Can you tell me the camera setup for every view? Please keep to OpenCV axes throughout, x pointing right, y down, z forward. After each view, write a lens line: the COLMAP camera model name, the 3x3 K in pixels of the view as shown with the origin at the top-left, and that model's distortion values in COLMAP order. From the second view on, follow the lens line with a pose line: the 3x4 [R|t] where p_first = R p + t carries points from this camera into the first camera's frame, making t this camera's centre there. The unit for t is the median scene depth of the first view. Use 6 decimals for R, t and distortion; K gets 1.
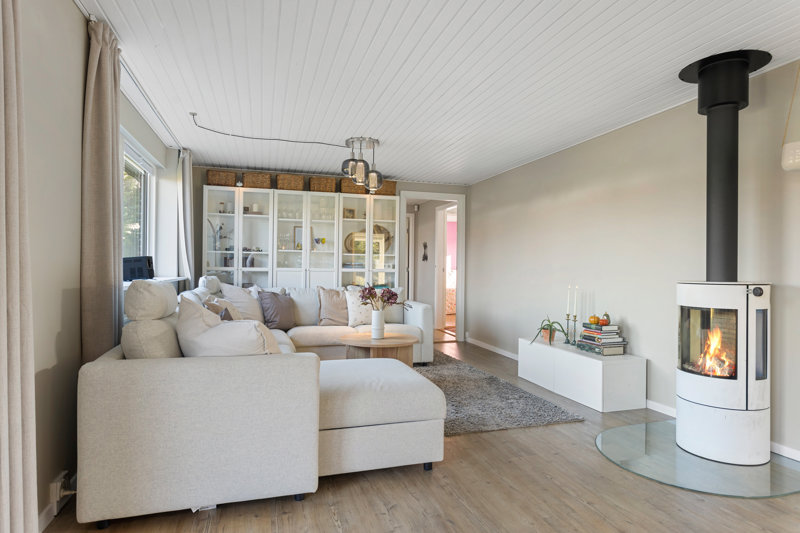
lens RADIAL K [[460.9, 0, 403.9], [0, 460.9, 270.3], [0, 0, 1]] dist [-0.024033, -0.000383]
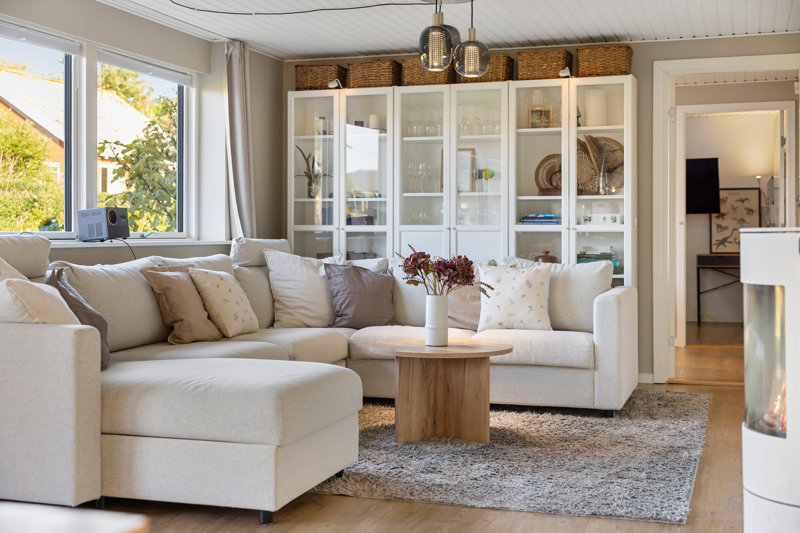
lens RADIAL K [[1052.7, 0, 403.6], [0, 1052.7, 213.4], [0, 0, 1]] dist [0.023317, 0.000000]
pose [[0.812704, -0.022593, -0.582238, 0.488749], [0.005645, 0.999506, -0.030906, 0.020194], [0.582649, 0.021831, 0.812431, -0.043368]]
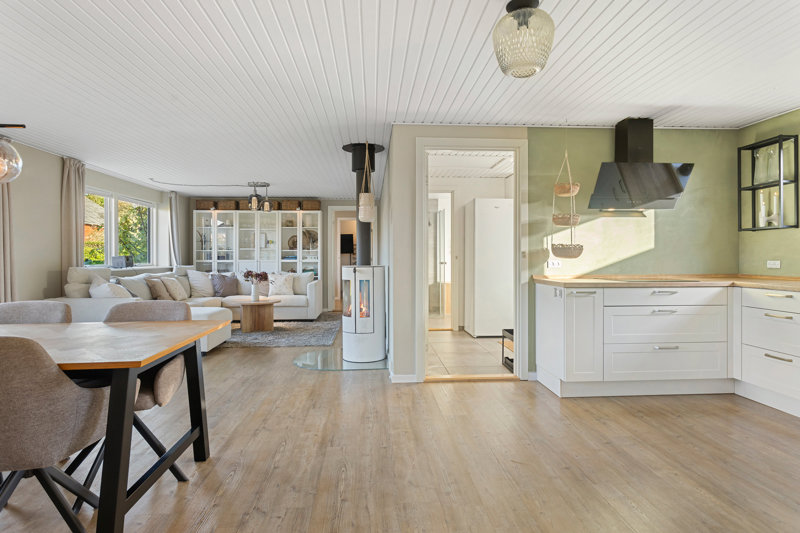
lens RADIAL K [[420.8, 0, 403.2], [0, 420.8, 255.7], [0, 0, 1]] dist [-0.001235, 0.002214]
pose [[0.974202, -0.014857, -0.225189, 0.616126], [0.012407, 0.999847, -0.012292, 0.004644], [0.225337, 0.009181, 0.974238, -0.287386]]
